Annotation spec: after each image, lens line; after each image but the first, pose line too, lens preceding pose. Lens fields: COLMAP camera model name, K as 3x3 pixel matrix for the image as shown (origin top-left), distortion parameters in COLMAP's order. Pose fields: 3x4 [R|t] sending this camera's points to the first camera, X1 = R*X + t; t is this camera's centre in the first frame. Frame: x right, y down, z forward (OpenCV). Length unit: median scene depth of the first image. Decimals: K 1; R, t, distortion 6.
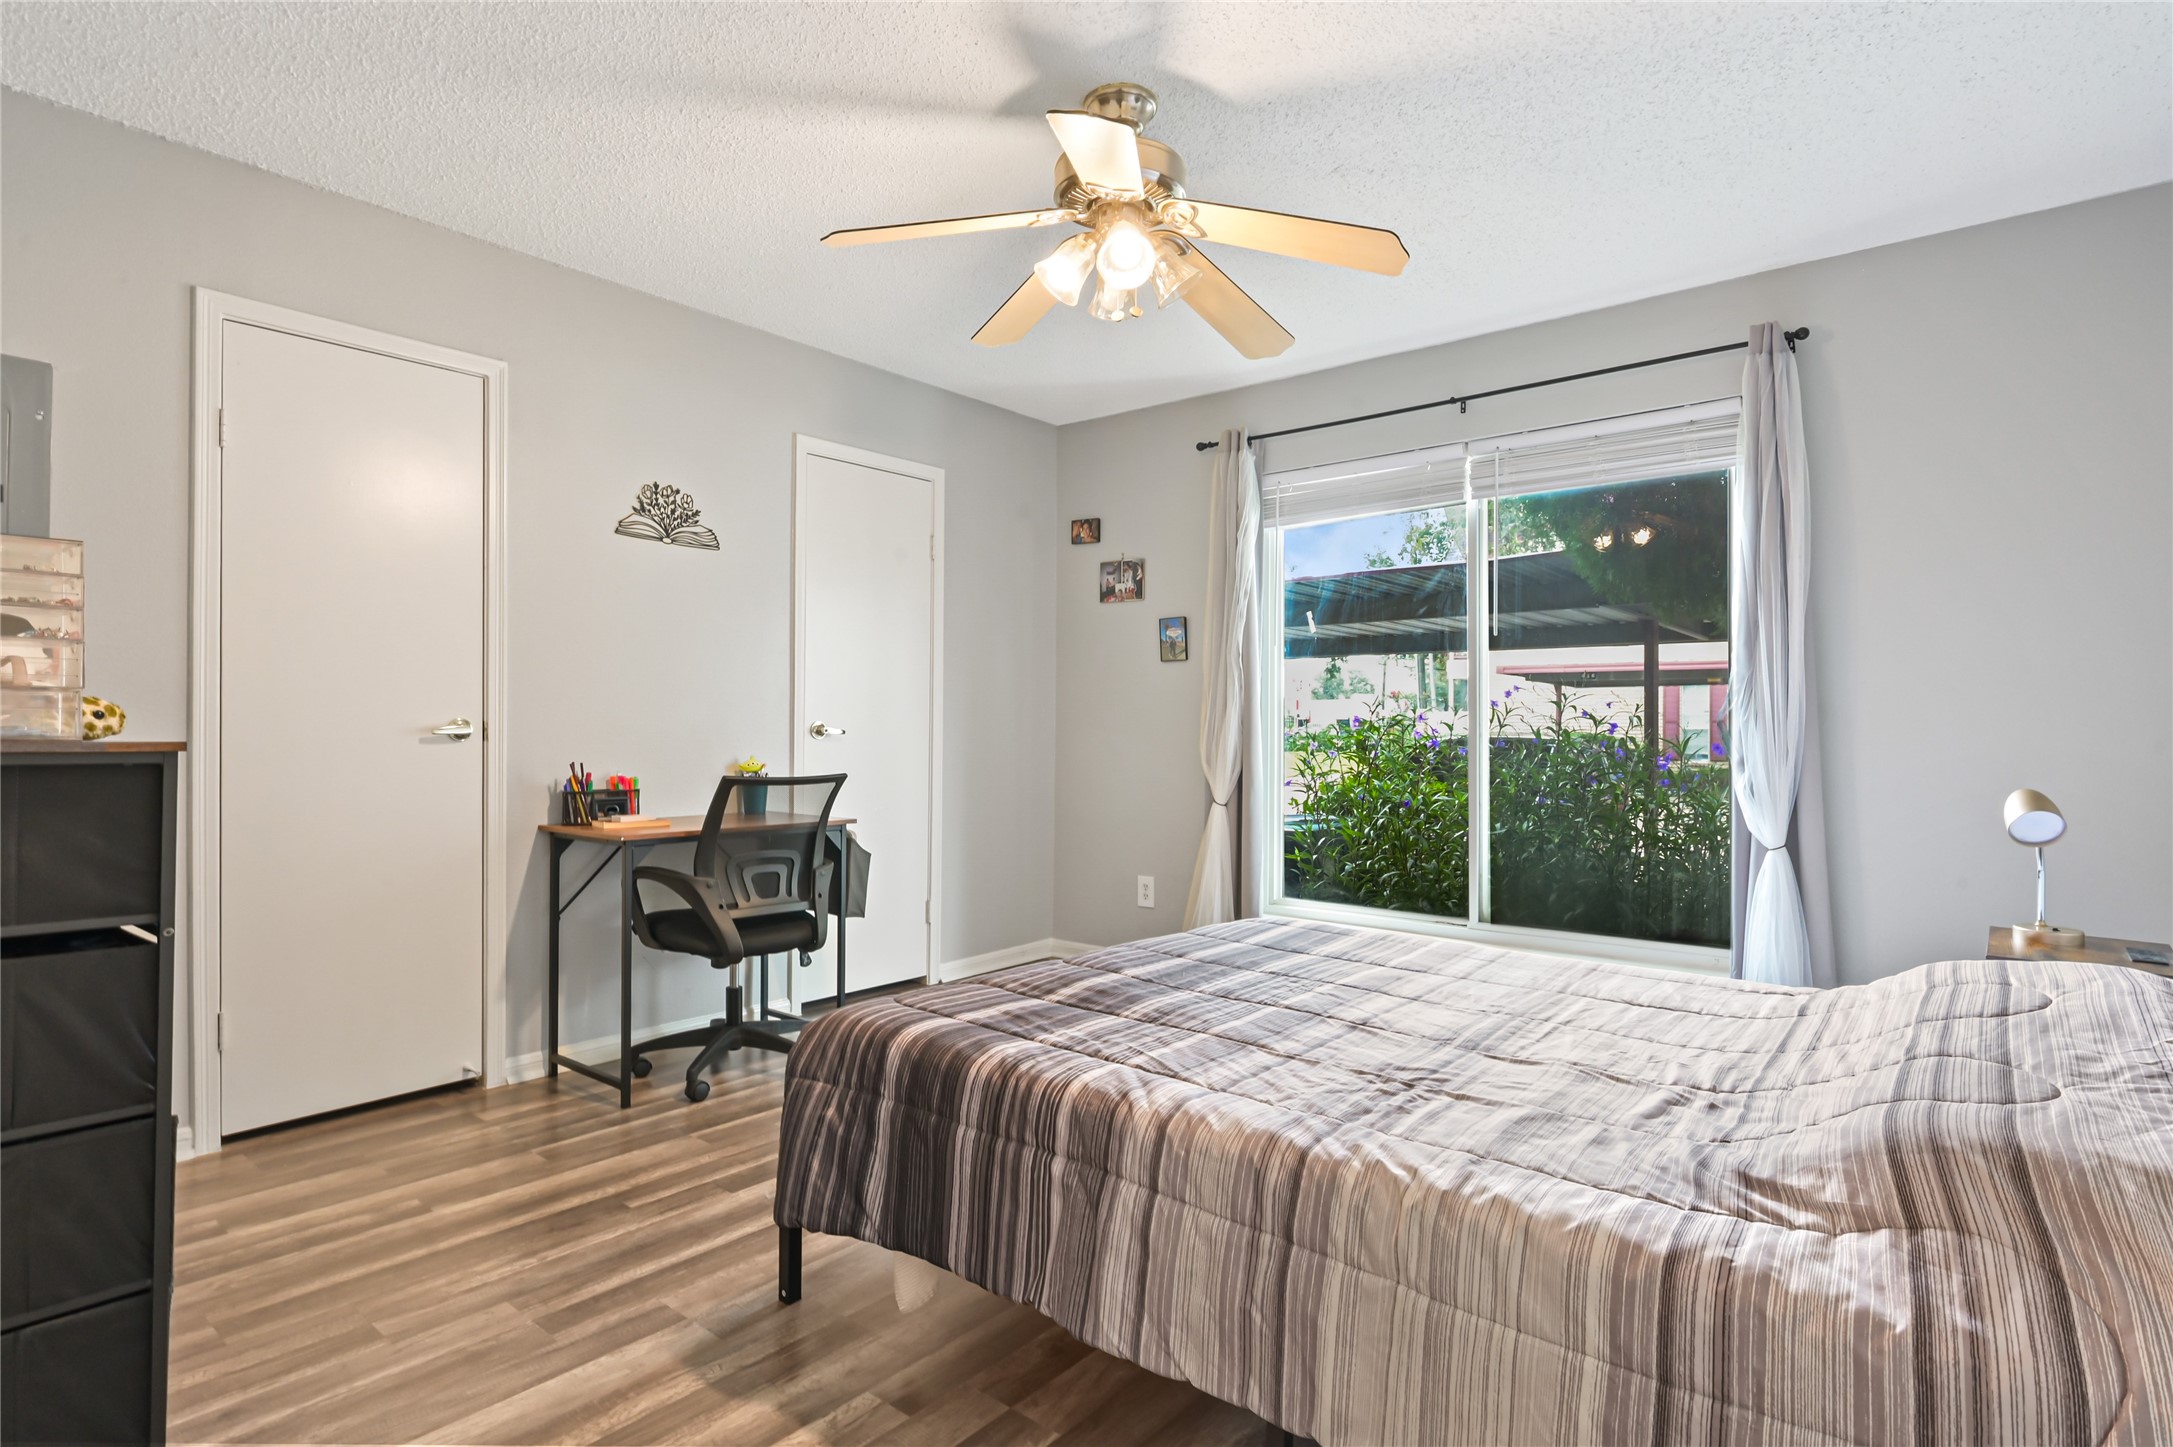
lens RADIAL K [[1114.3, 0, 1090.6], [0, 1114.3, 726.6], [0, 0, 1]] dist [-0.017789, -0.000278]
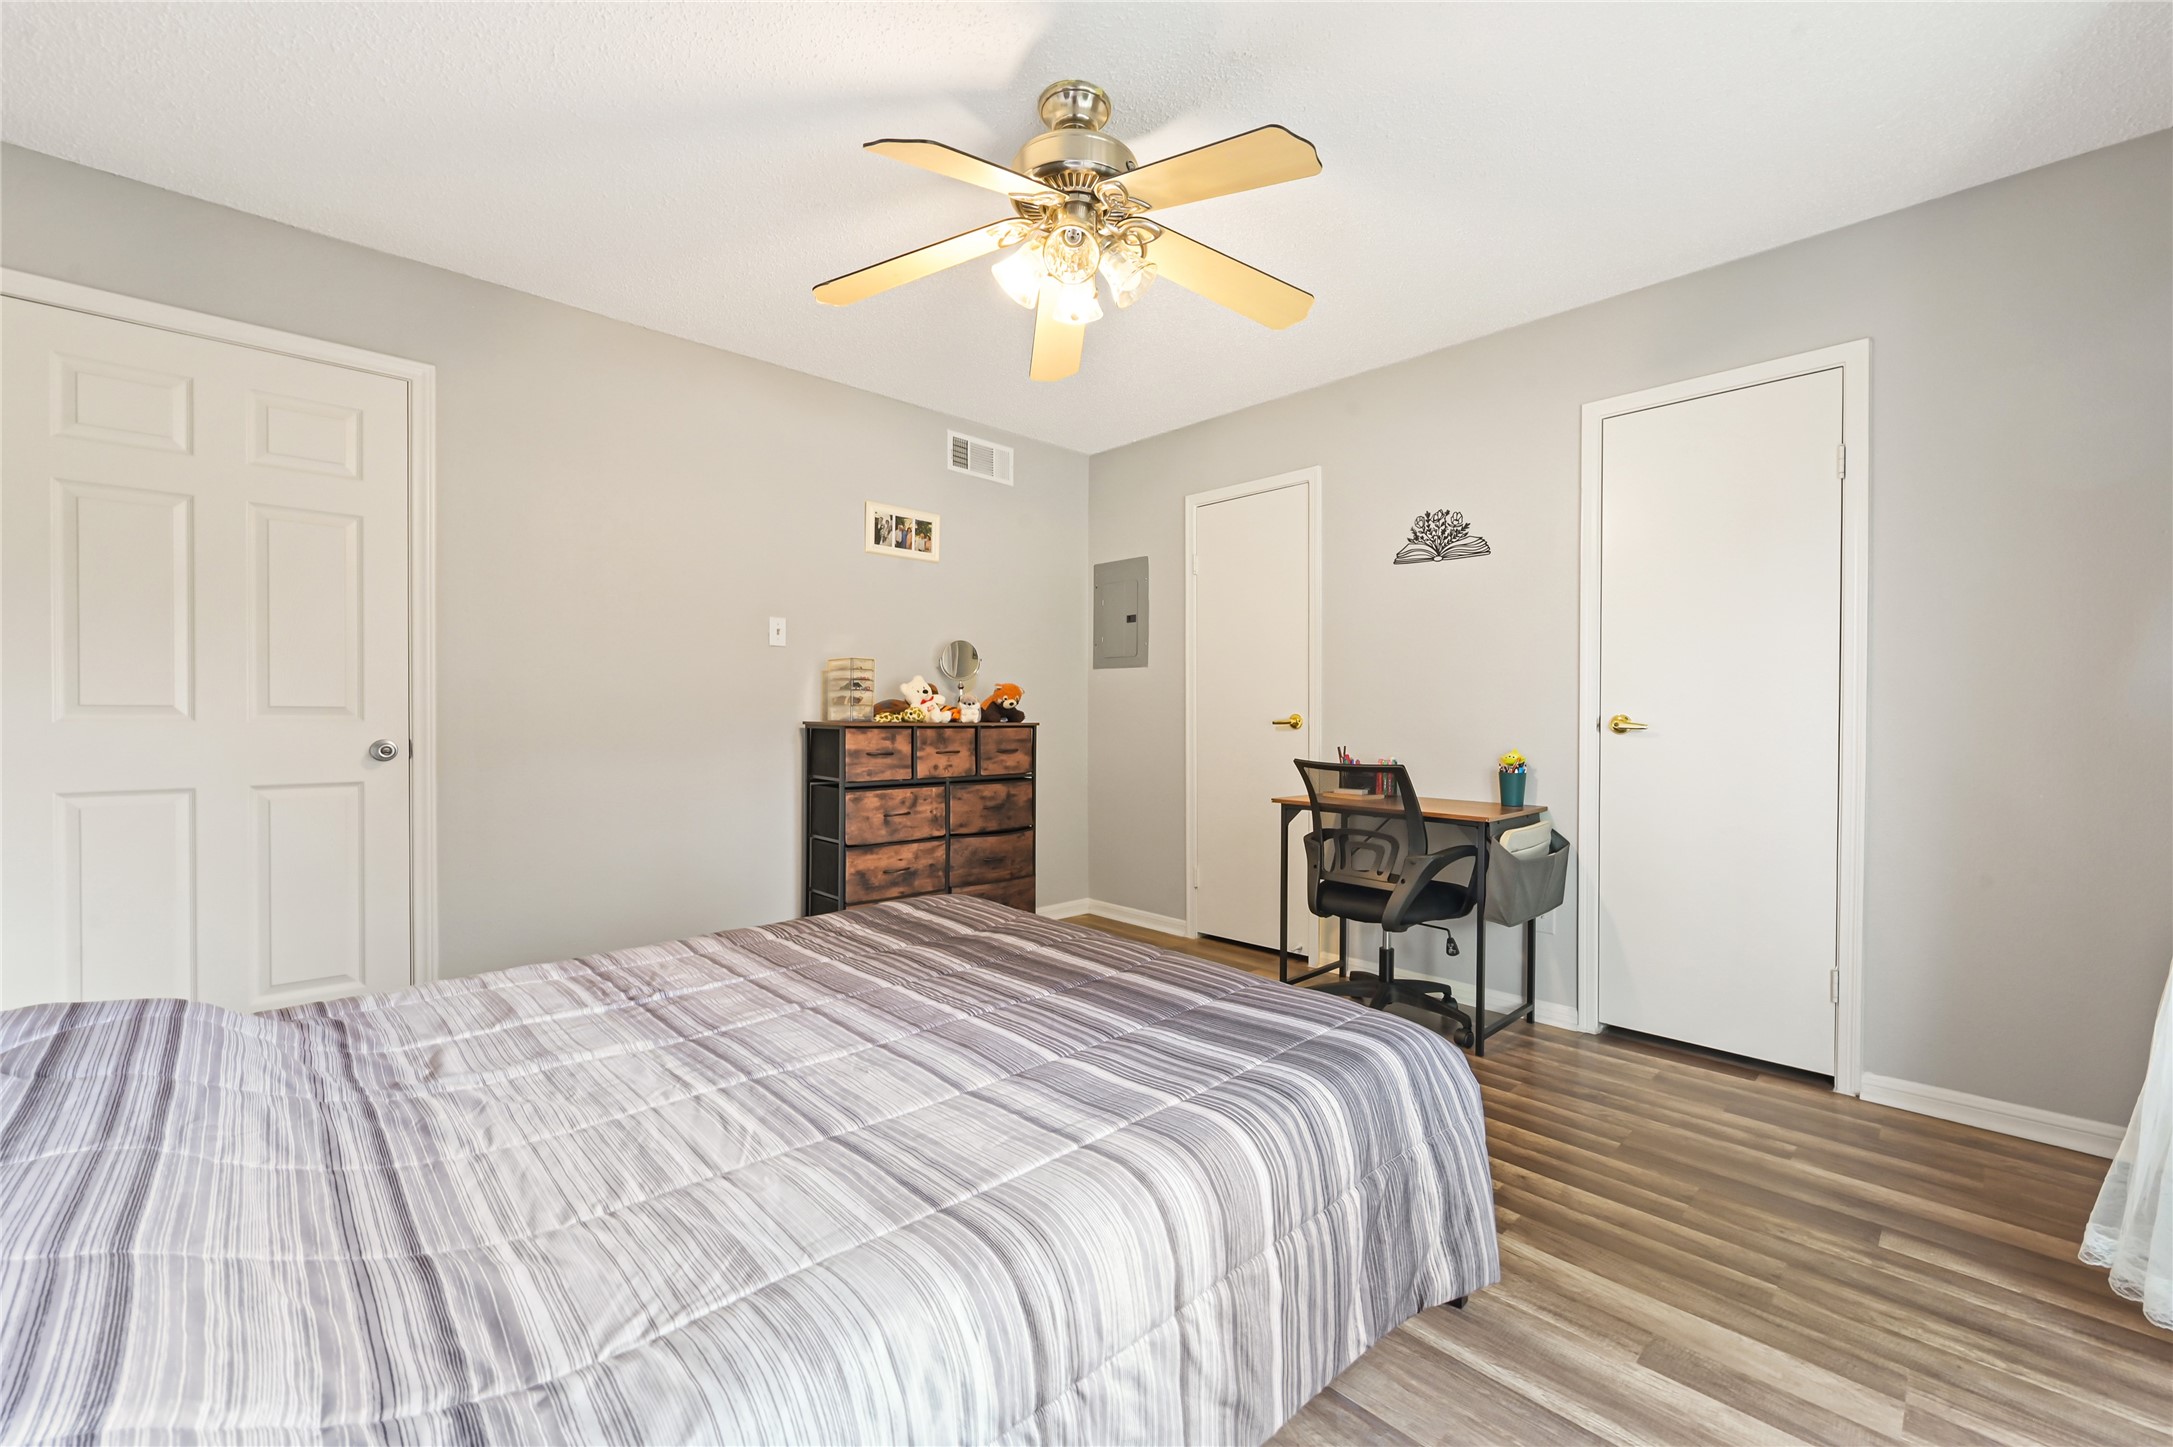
lens RADIAL K [[877.3, 0, 1103.3], [0, 877.3, 722.1], [0, 0, 1]] dist [0.000779, -0.000169]
pose [[-0.111669, 0.000955, -0.993745, 0.573380], [-0.004514, 0.999989, 0.001468, 0.002478], [0.993735, 0.004650, -0.111664, 0.771403]]
